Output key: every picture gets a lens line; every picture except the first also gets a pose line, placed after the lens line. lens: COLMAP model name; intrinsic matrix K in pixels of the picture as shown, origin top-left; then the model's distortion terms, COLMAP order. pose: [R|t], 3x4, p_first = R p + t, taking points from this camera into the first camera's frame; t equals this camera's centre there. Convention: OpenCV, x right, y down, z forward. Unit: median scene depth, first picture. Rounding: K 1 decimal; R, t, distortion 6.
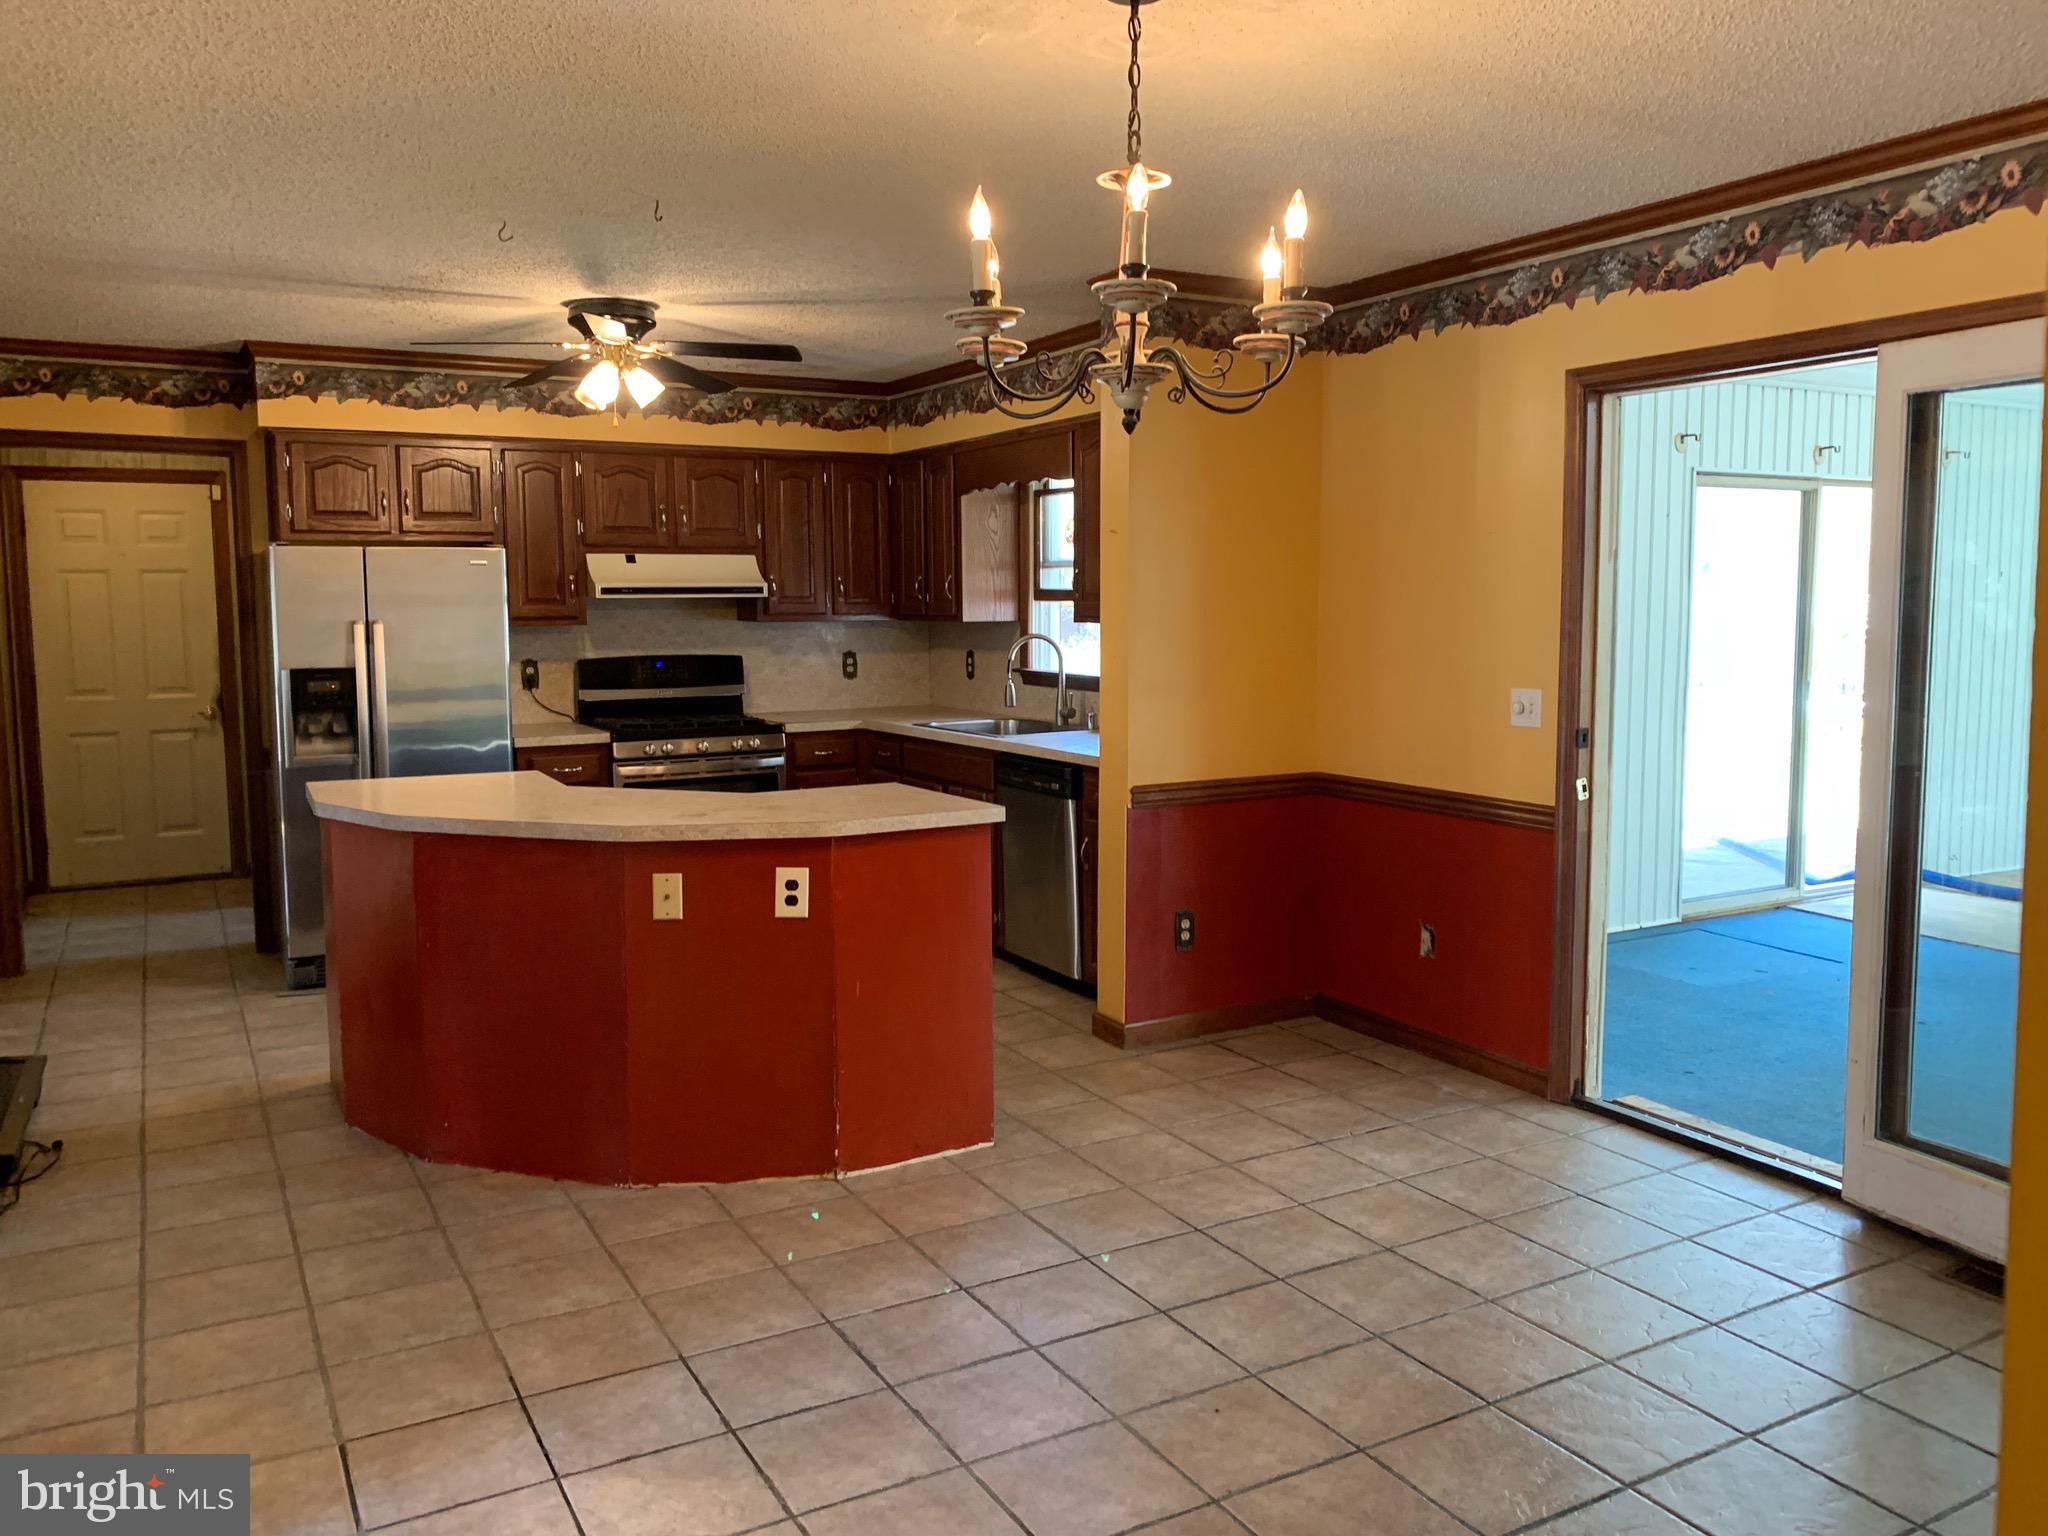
lens RADIAL K [[1578.0, 0, 1044.1], [0, 1578.0, 760.9], [0, 0, 1]] dist [0.021707, -0.019761]
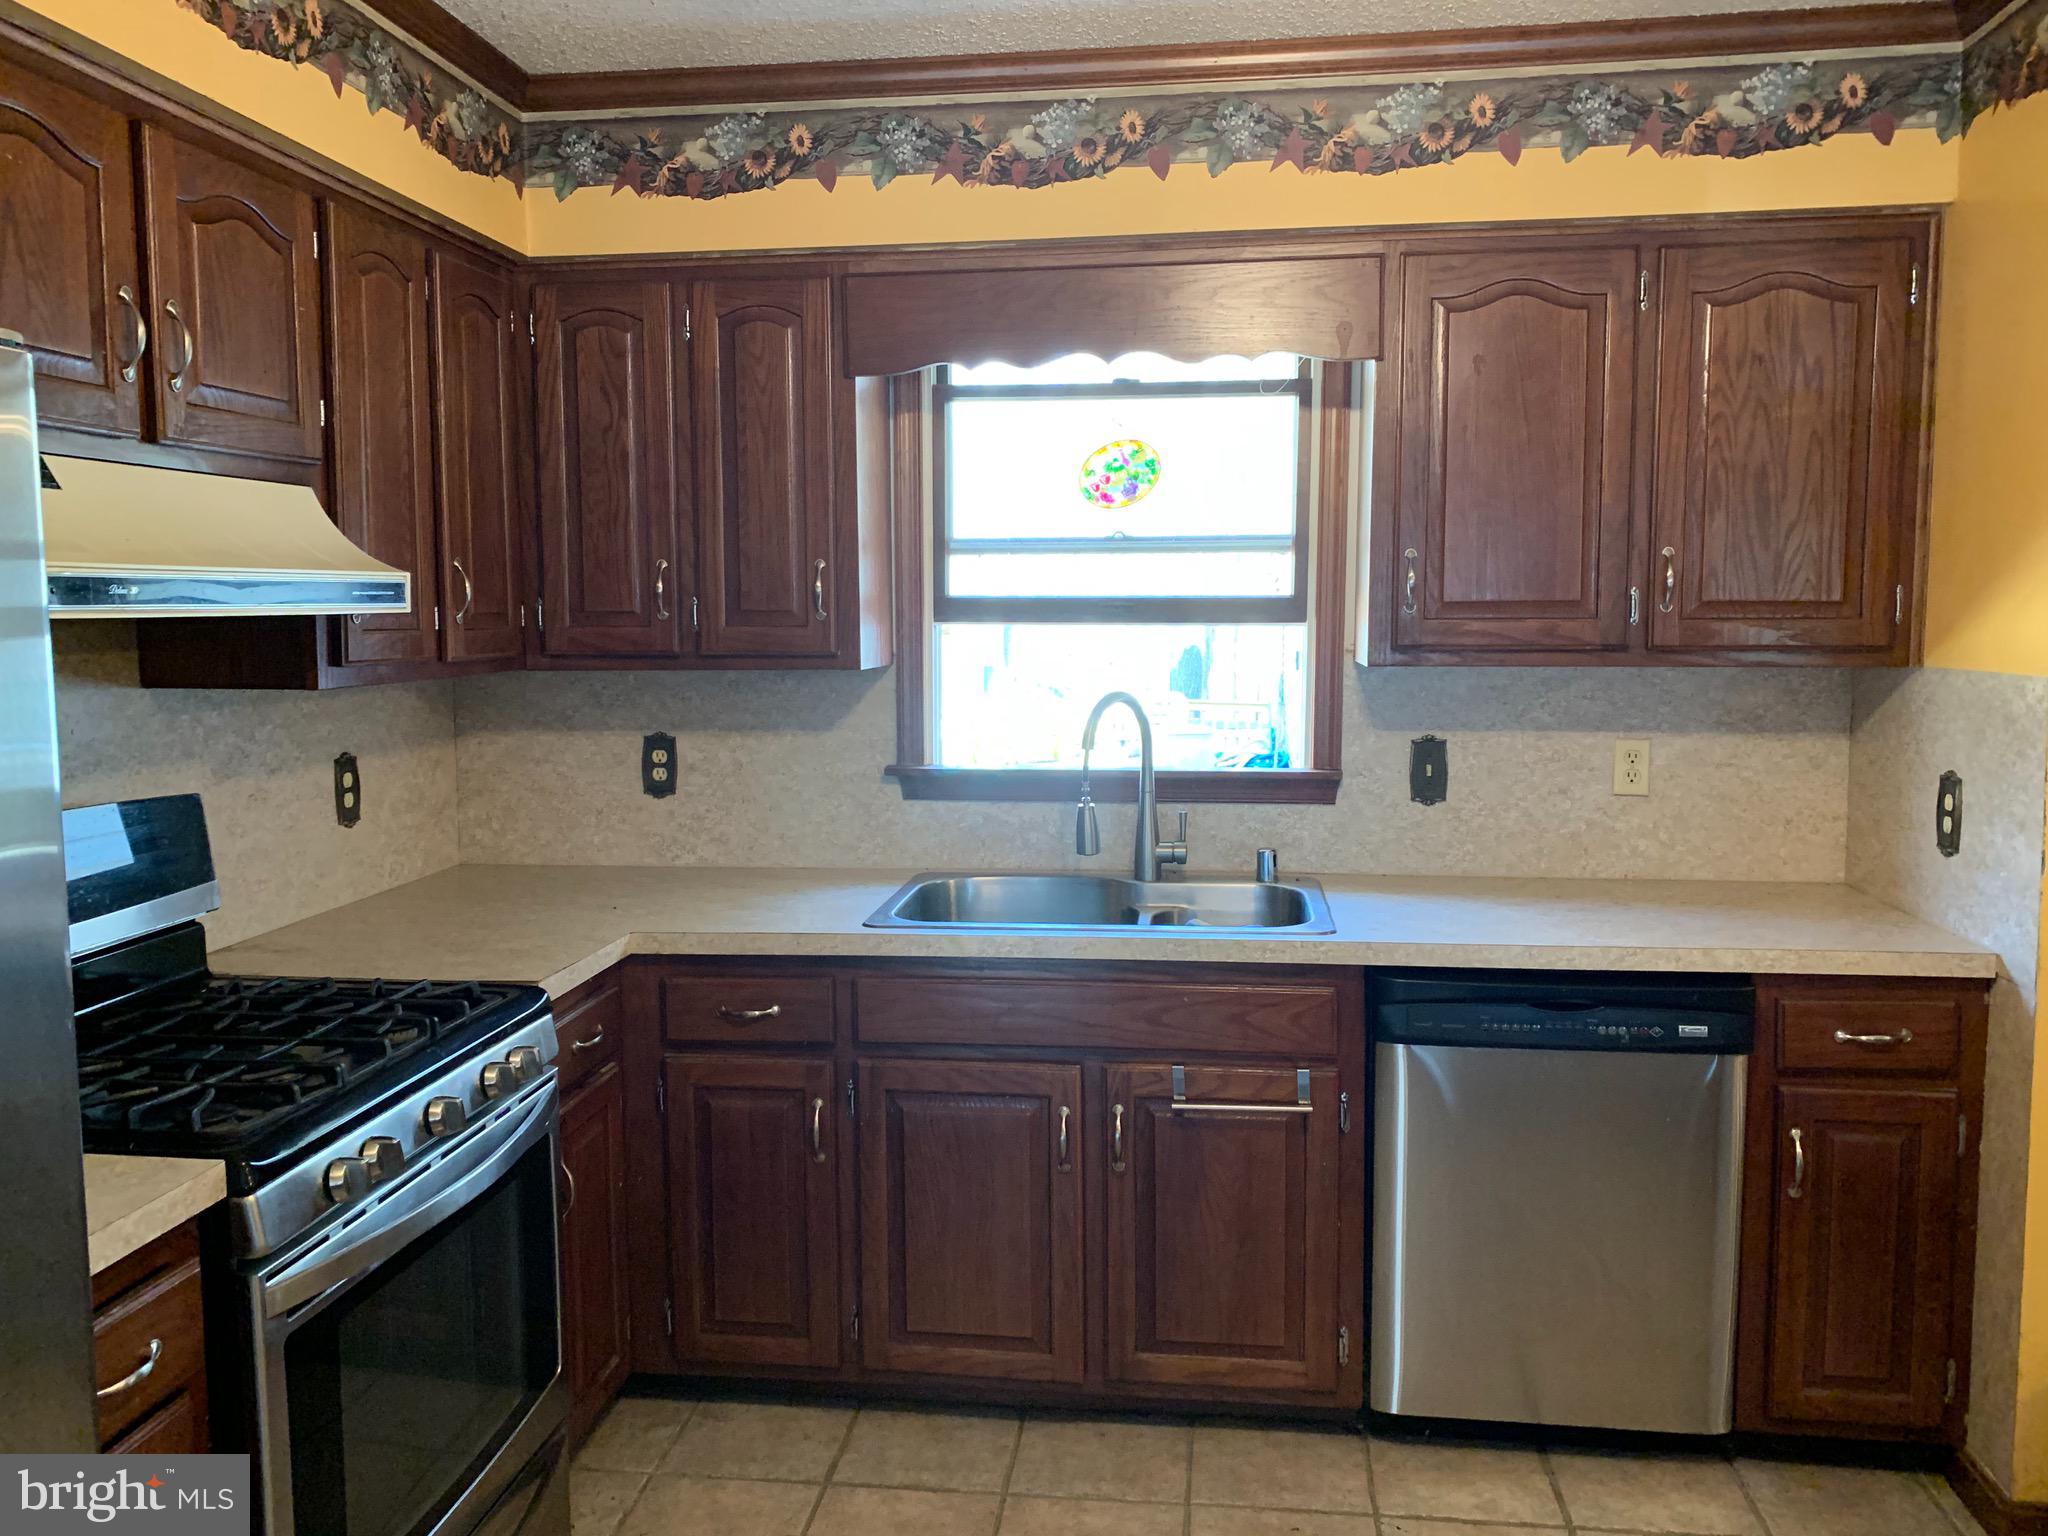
lens RADIAL K [[1578.0, 0, 1024.9], [0, 1578.0, 757.7], [0, 0, 1]] dist [0.021707, -0.019761]
pose [[0.594678, -0.074533, 0.800502, -0.372872], [0.086823, 0.995824, 0.028220, -0.072478], [-0.799262, 0.052720, 0.598666, 0.703177]]
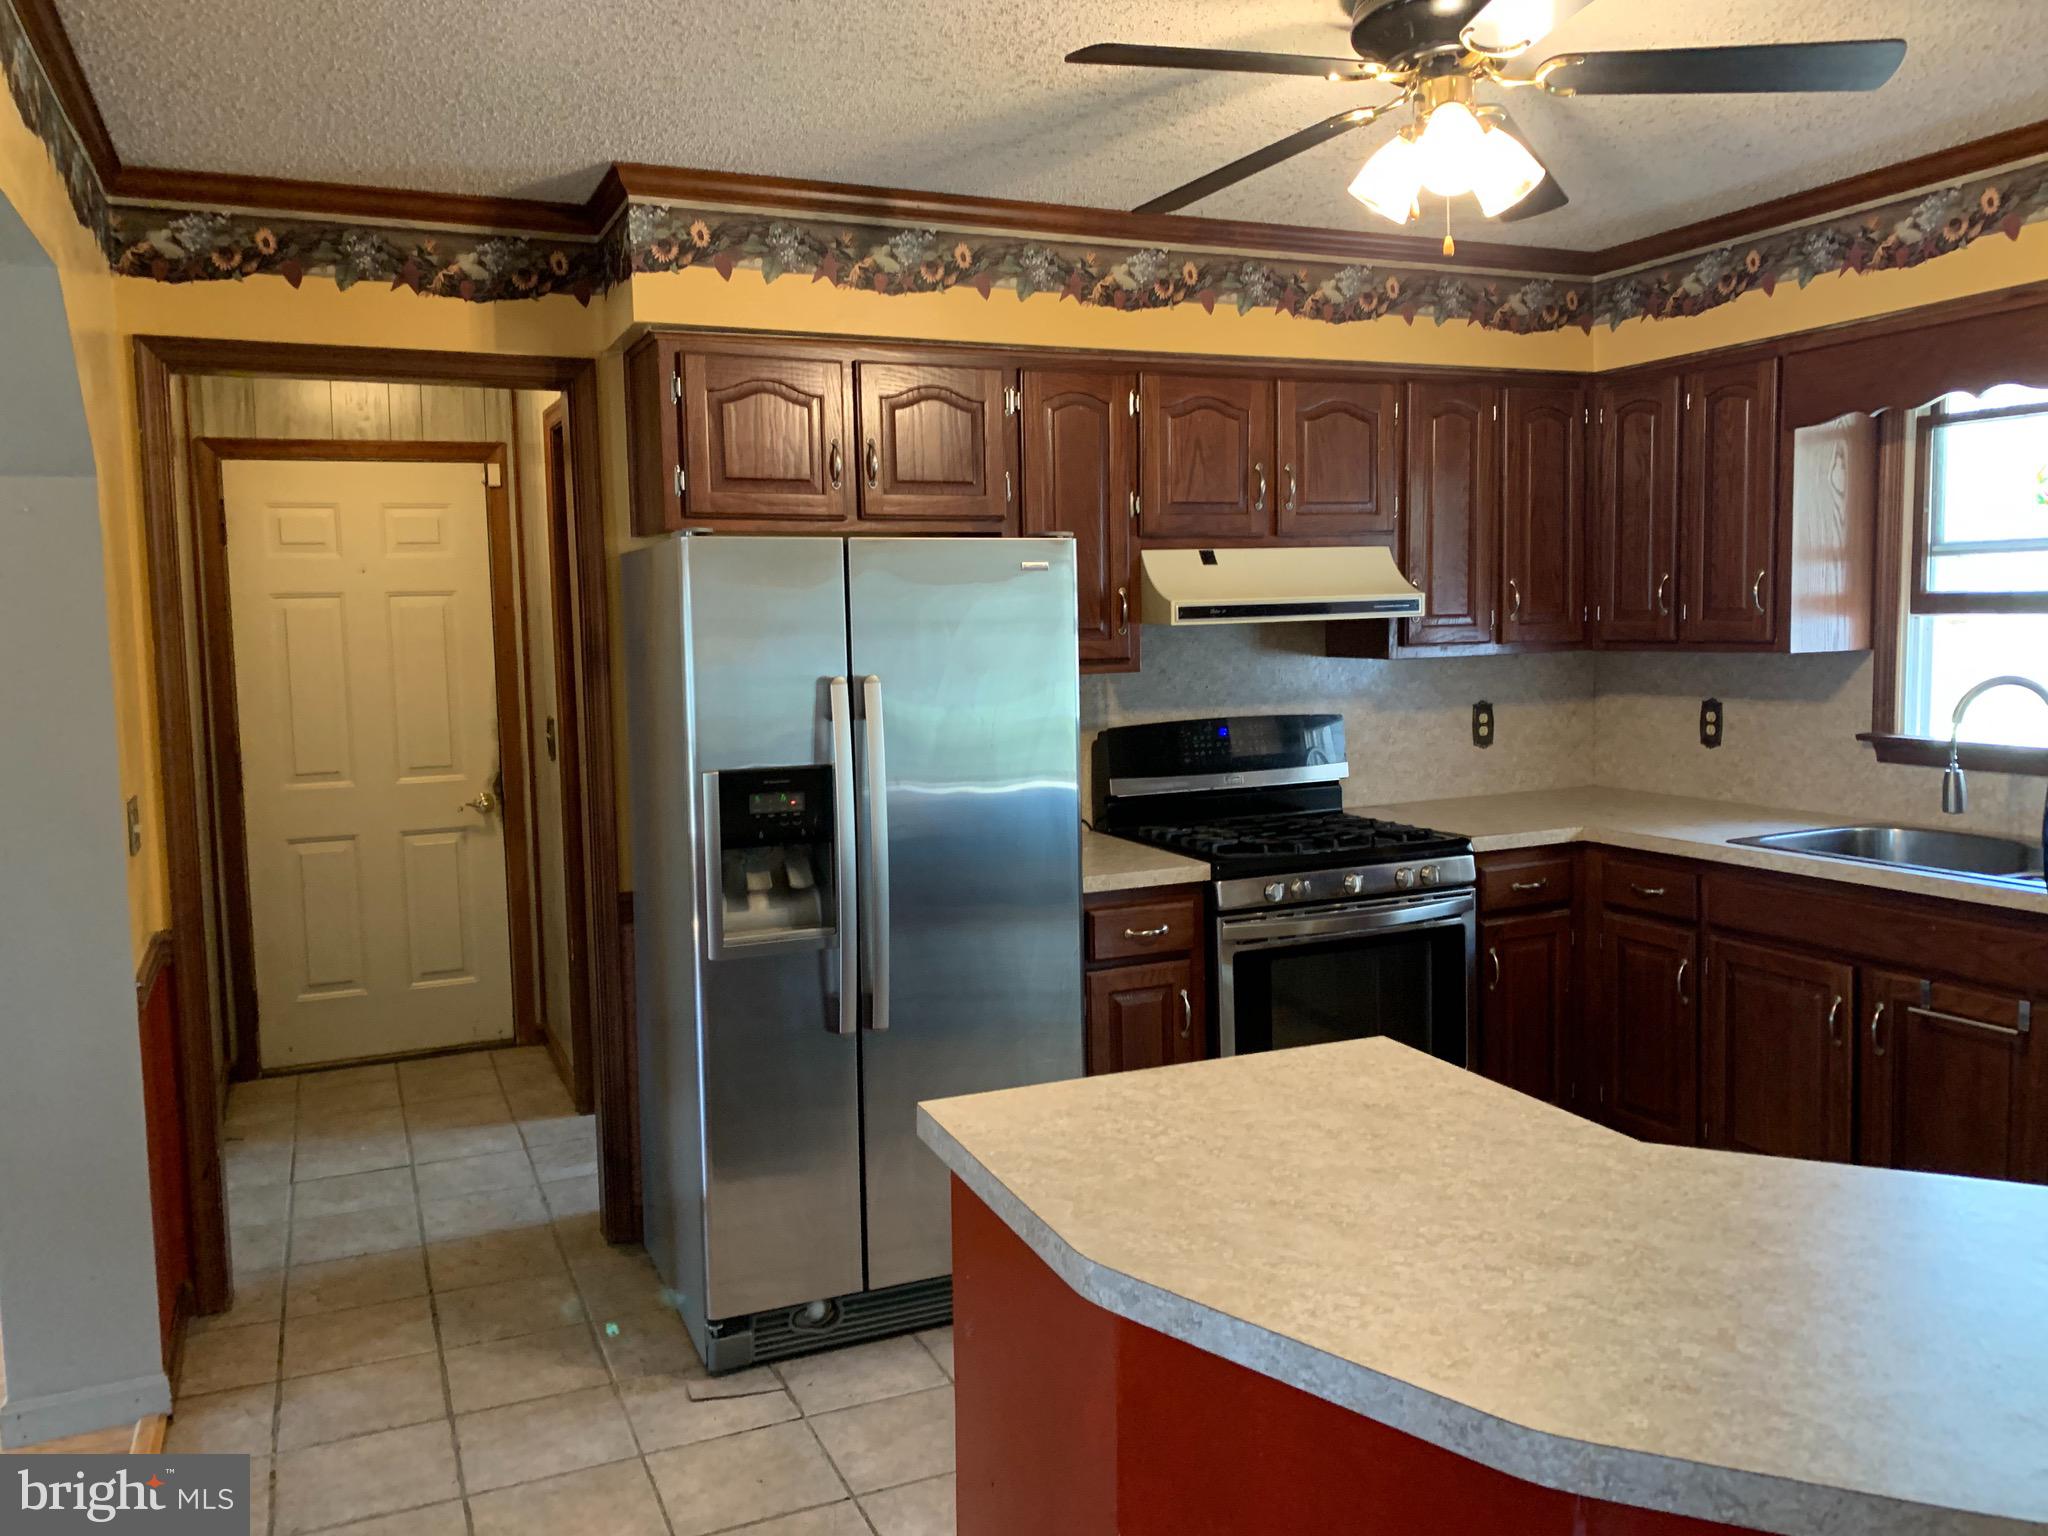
lens RADIAL K [[1578.0, 0, 1024.4], [0, 1578.0, 770.5], [0, 0, 1]] dist [0.021707, -0.019761]
pose [[0.995342, -0.007623, -0.096107, -0.269565], [0.007251, 0.999965, -0.004222, -0.046018], [0.096136, 0.003505, 0.995362, 0.407801]]
